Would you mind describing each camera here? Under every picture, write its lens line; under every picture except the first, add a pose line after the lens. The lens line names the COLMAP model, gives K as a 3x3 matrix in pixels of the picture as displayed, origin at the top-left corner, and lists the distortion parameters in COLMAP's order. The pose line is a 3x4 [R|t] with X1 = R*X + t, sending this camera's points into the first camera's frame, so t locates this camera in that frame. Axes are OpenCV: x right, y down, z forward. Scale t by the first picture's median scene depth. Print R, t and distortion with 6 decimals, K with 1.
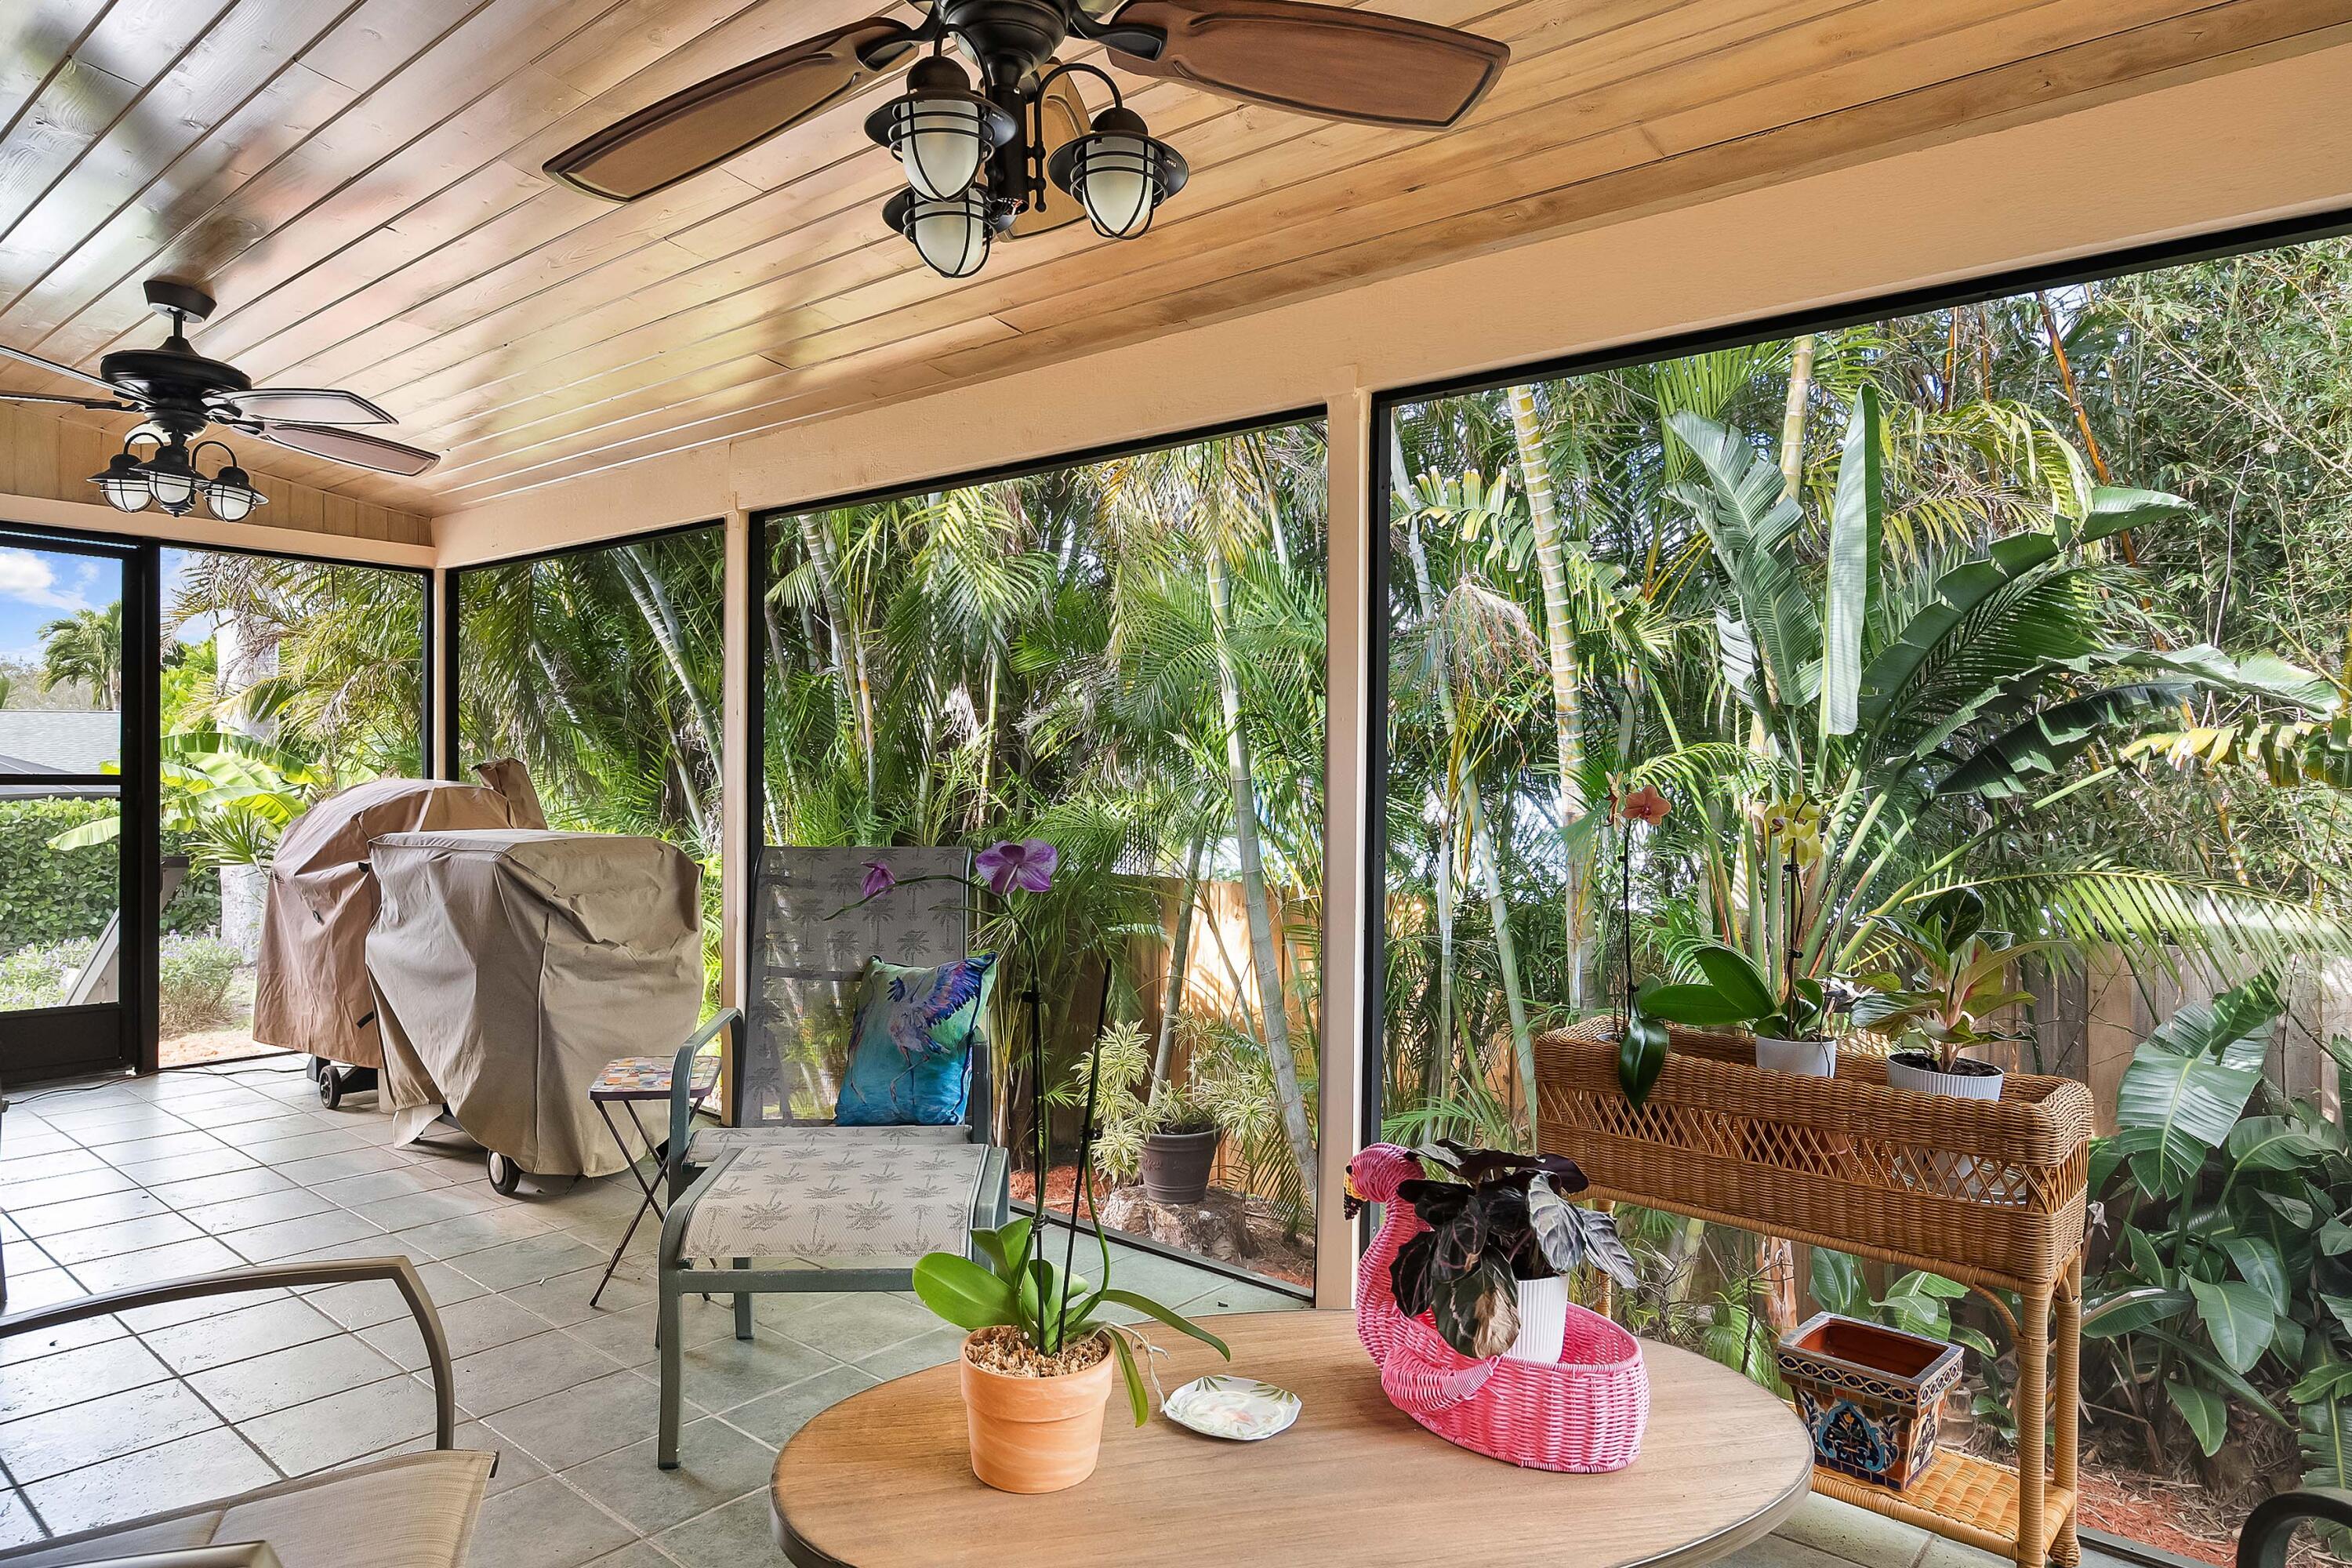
lens RADIAL K [[1418.8, 0, 1170.0], [0, 1418.8, 781.2], [0, 0, 1]] dist [0.008583, 0.003081]
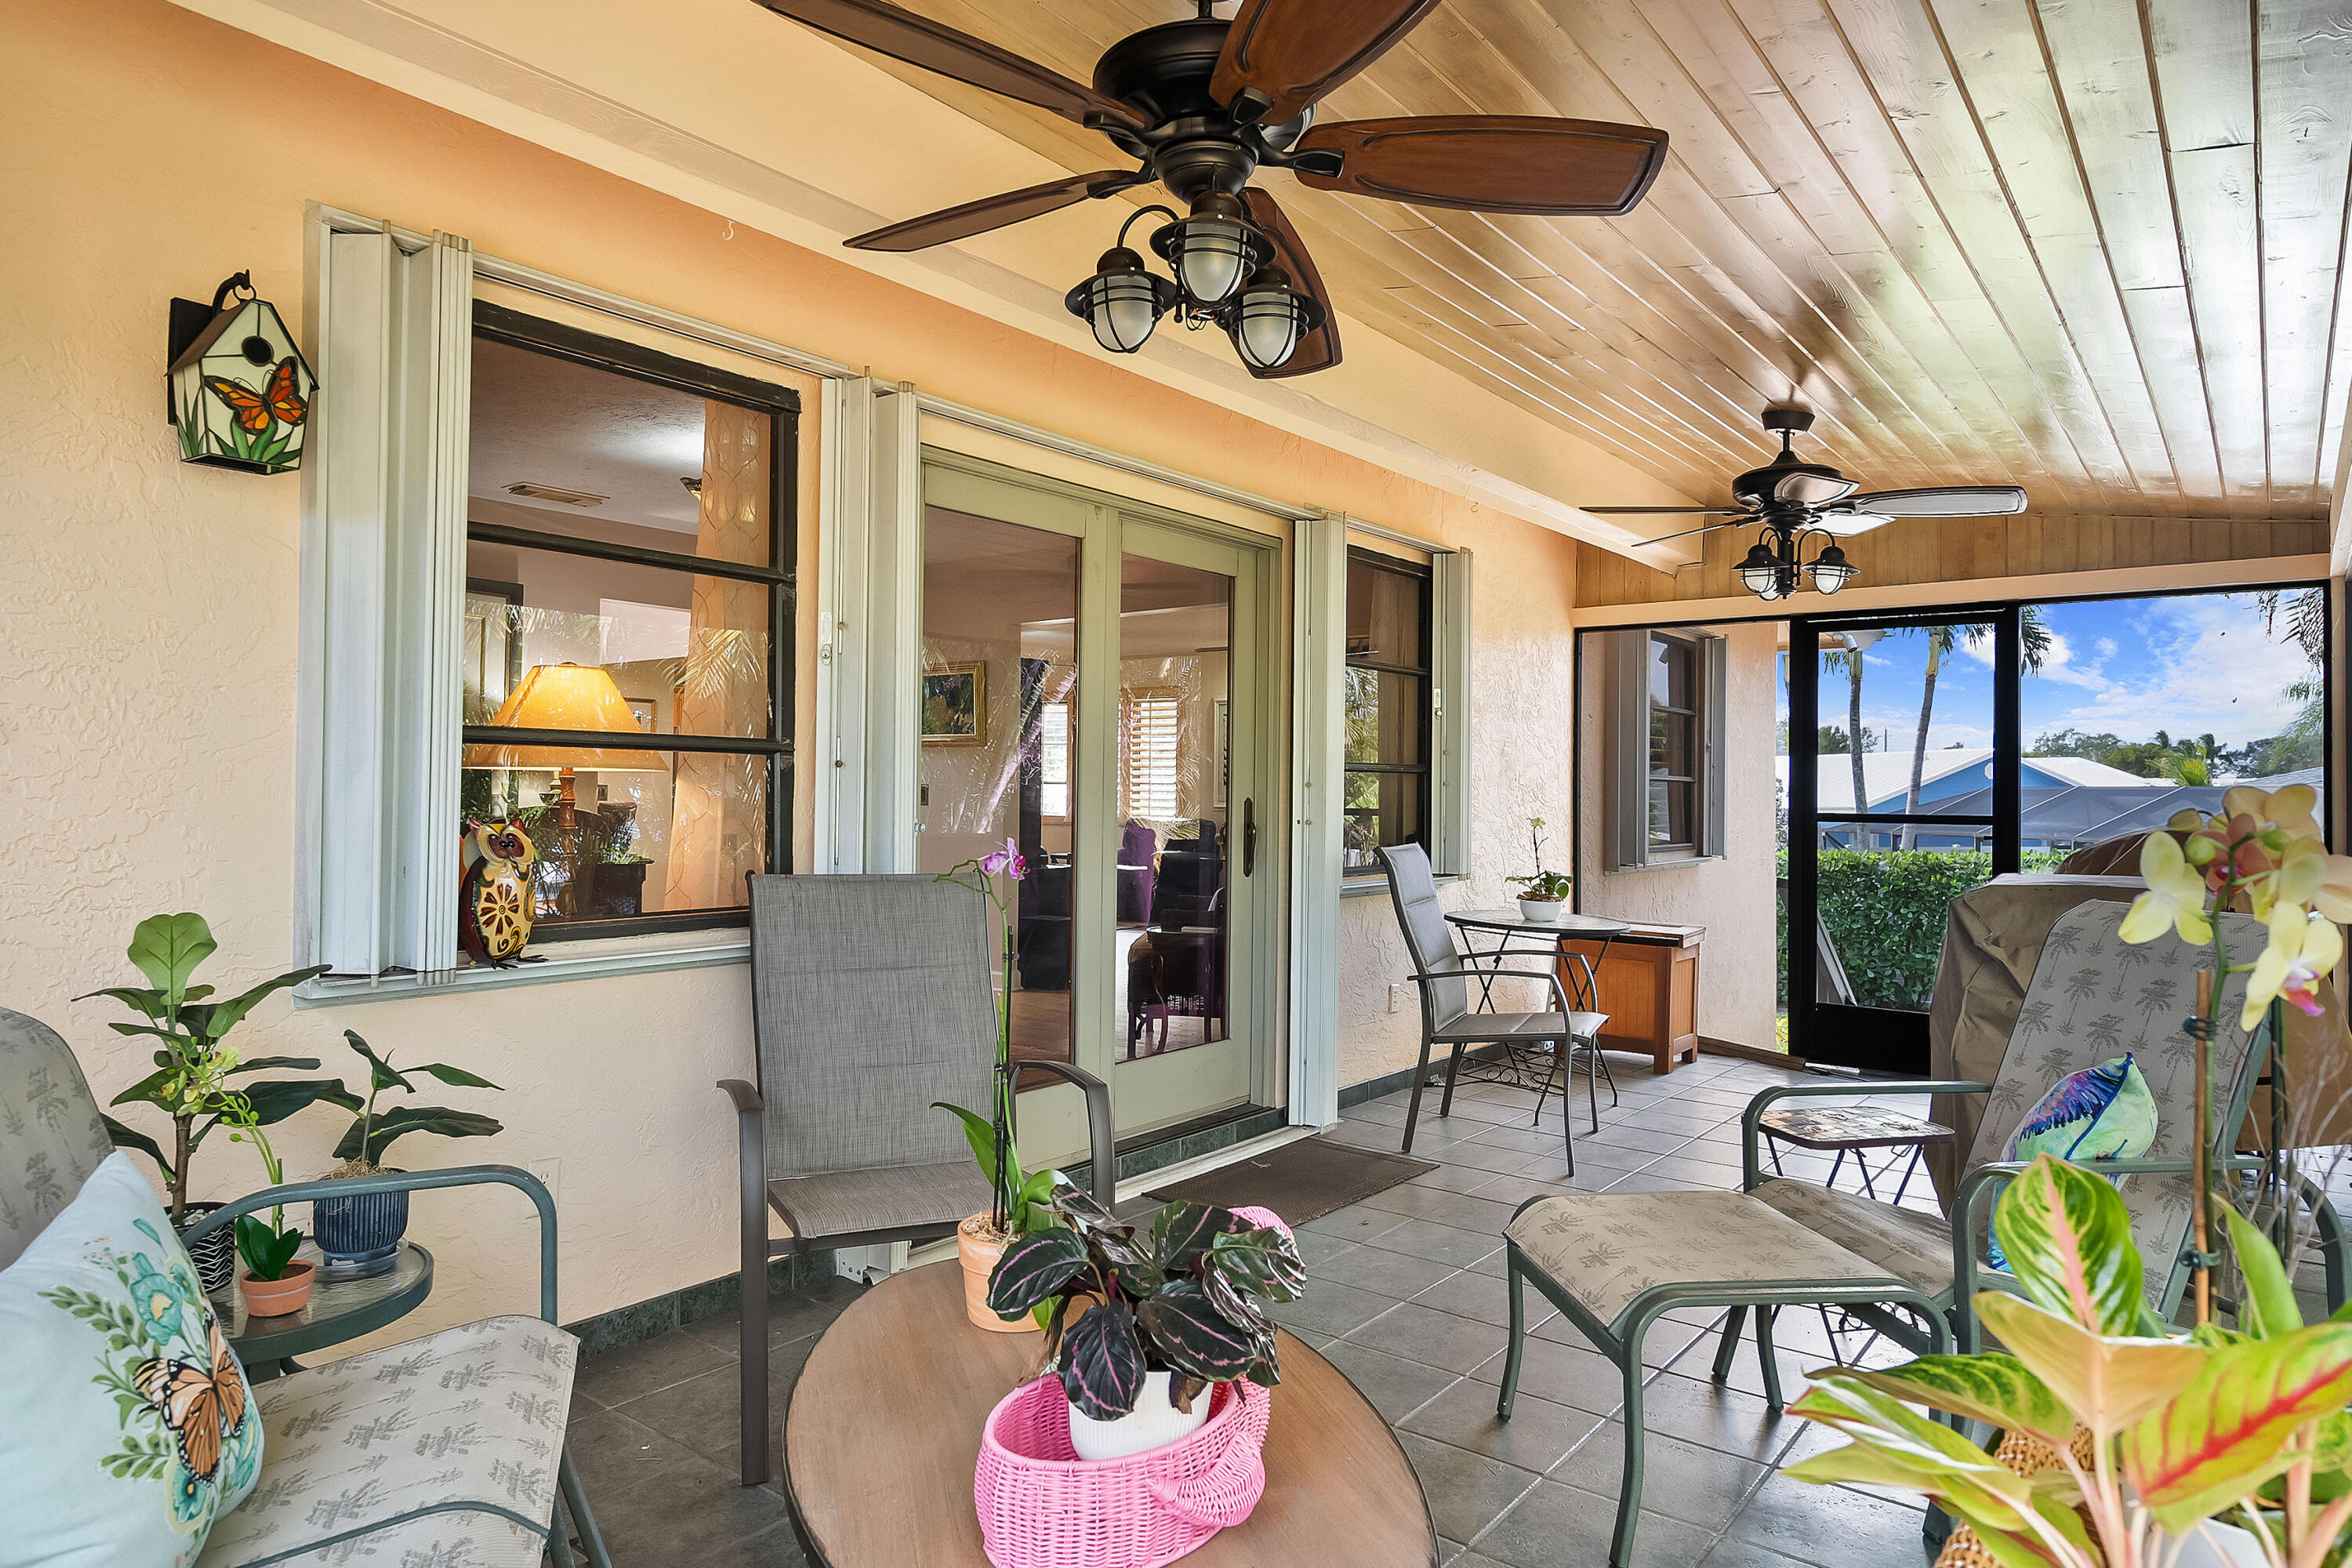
lens RADIAL K [[1418.8, 0, 1170.0], [0, 1418.8, 781.2], [0, 0, 1]] dist [0.008583, 0.003081]
pose [[0.050375, -0.016698, -0.998591, 0.486310], [-0.024331, 0.999543, -0.017941, 0.005727], [0.998434, 0.025201, 0.049946, 0.429752]]
